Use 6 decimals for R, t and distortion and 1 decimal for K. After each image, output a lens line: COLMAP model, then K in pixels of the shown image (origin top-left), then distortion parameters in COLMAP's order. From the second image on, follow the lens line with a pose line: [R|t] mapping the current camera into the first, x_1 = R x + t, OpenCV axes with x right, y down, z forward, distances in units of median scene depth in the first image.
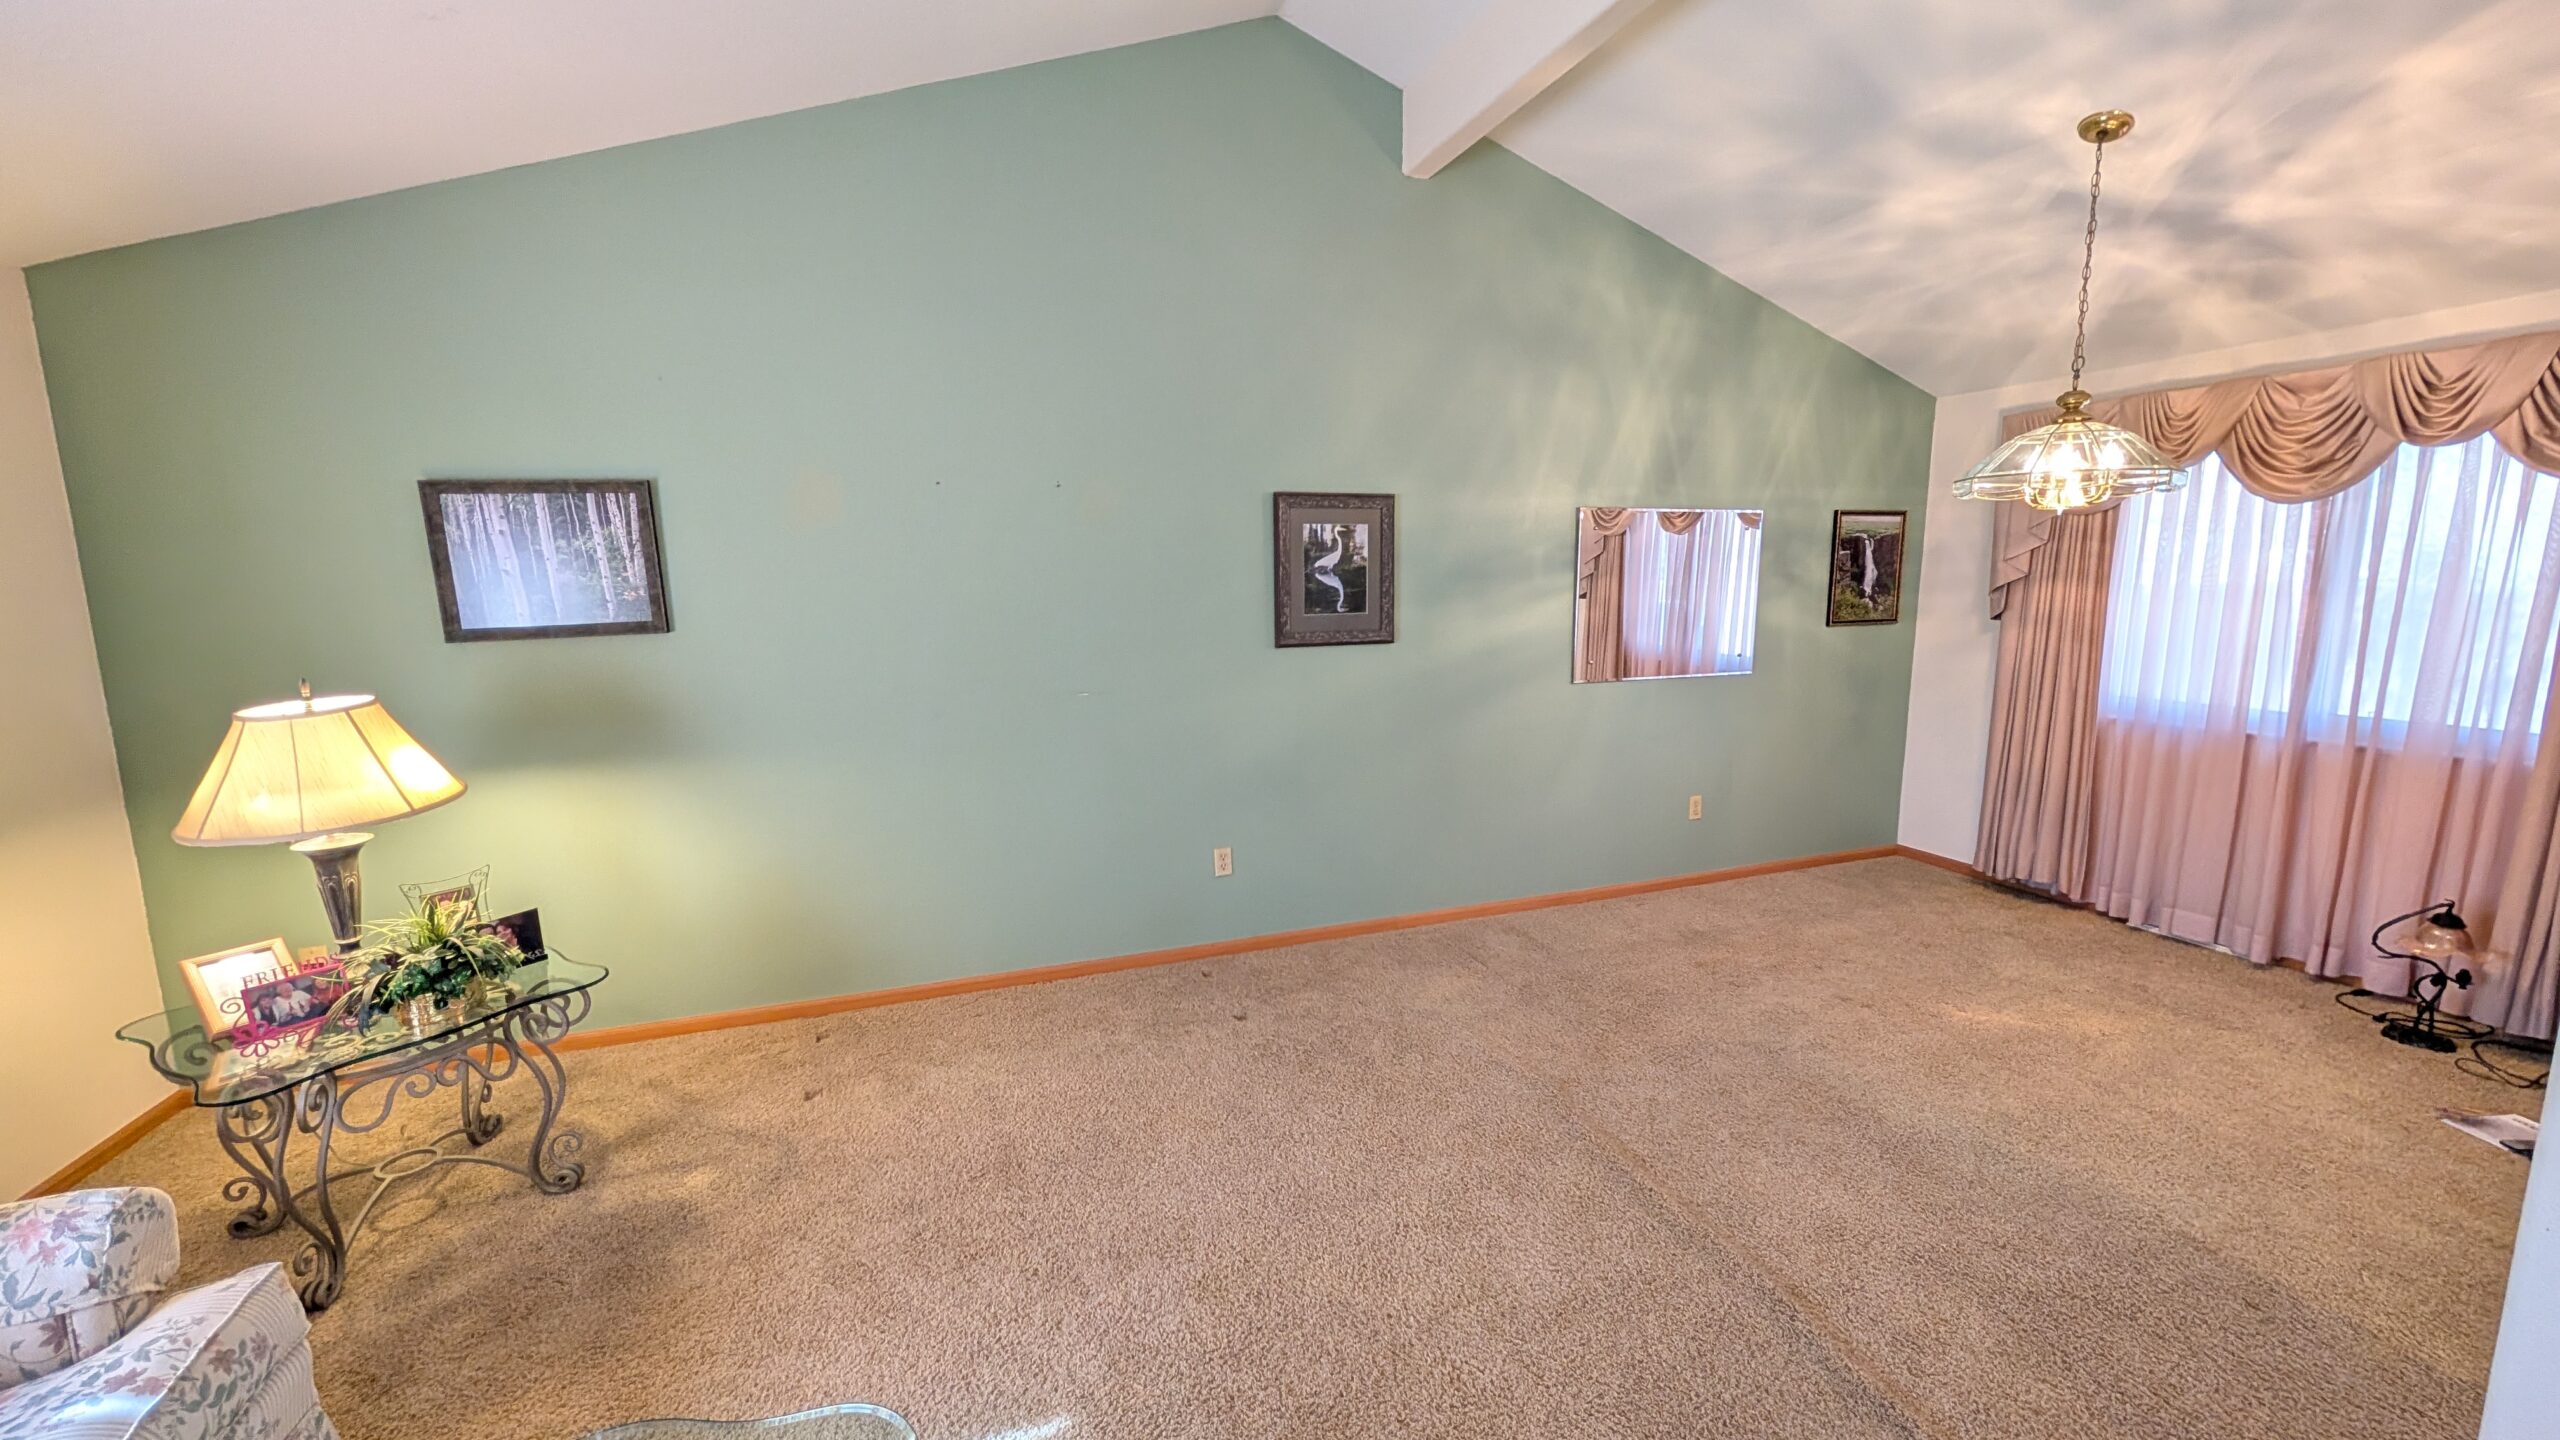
lens RADIAL K [[959.0, 0, 1256.4], [0, 959.0, 723.3], [0, 0, 1]] dist [-0.003913, 0.000706]
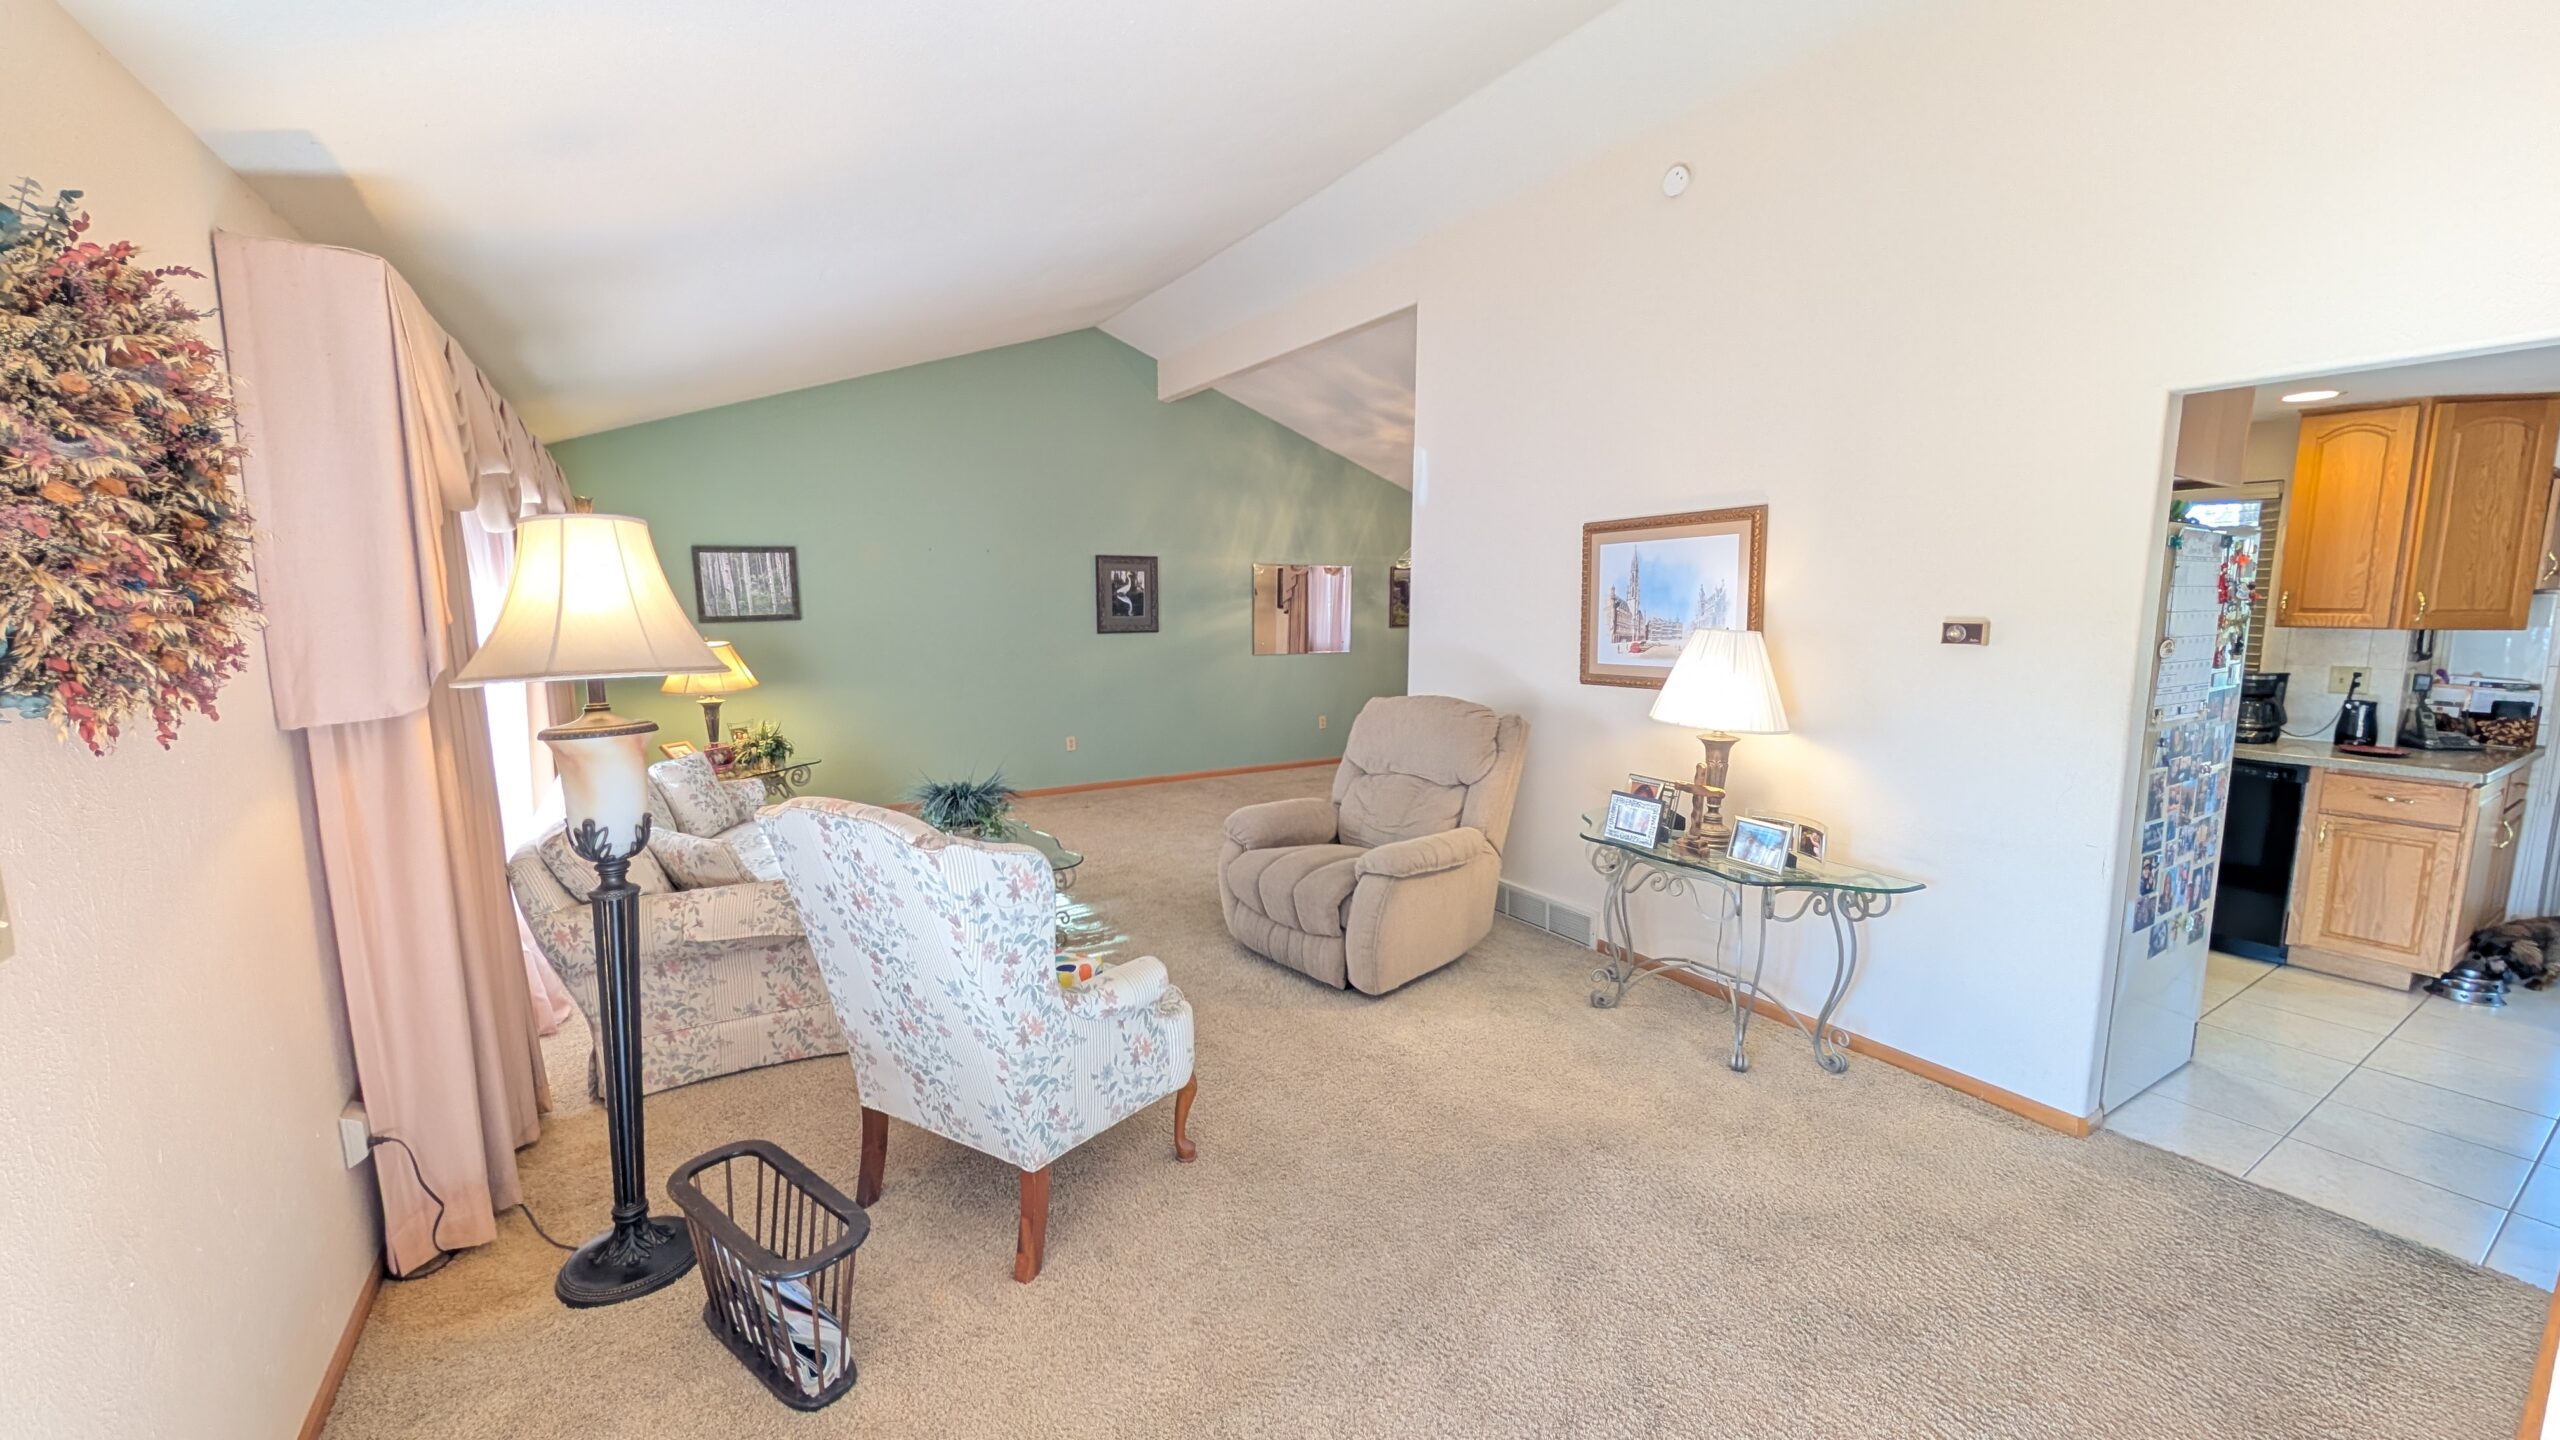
lens RADIAL K [[959.0, 0, 1275.4], [0, 959.0, 719.0], [0, 0, 1]] dist [-0.003913, 0.000706]
pose [[0.972260, -0.013392, 0.233518, -0.088511], [0.019355, 0.999542, -0.023263, 0.151670], [-0.233100, 0.027137, 0.972074, -1.005680]]
